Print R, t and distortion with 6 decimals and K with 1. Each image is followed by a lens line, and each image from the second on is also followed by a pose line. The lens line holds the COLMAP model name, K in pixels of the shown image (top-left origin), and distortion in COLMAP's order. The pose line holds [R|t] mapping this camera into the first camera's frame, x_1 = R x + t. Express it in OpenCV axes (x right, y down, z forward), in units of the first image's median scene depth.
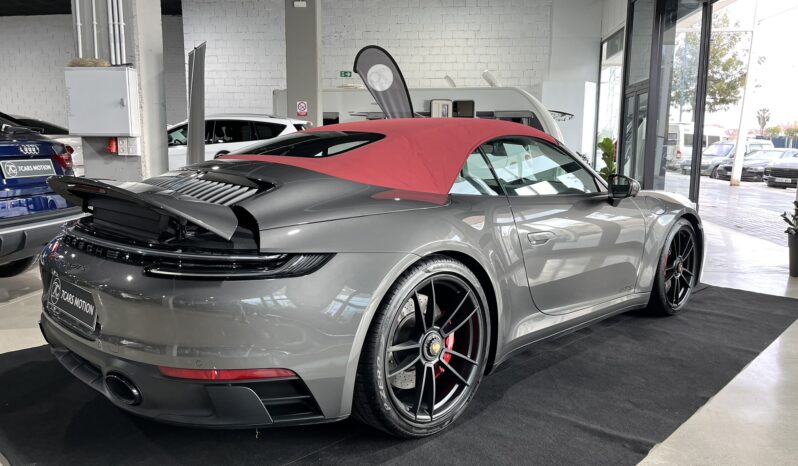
lens RADIAL K [[595.5, 0, 399.5], [0, 595.5, 233.9], [0, 0, 1]] dist [0.042276, -0.032191]
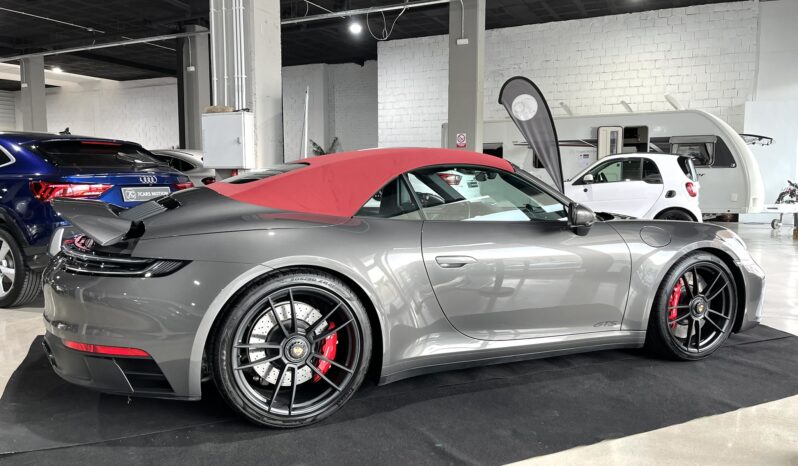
lens RADIAL K [[595.5, 0, 398.8], [0, 595.5, 233.9], [0, 0, 1]] dist [0.042276, -0.032191]
pose [[0.936014, 0.029096, -0.350759, 0.257673], [-0.046525, 0.998060, -0.041362, 0.002873], [0.348875, 0.055035, 0.935552, -0.002222]]
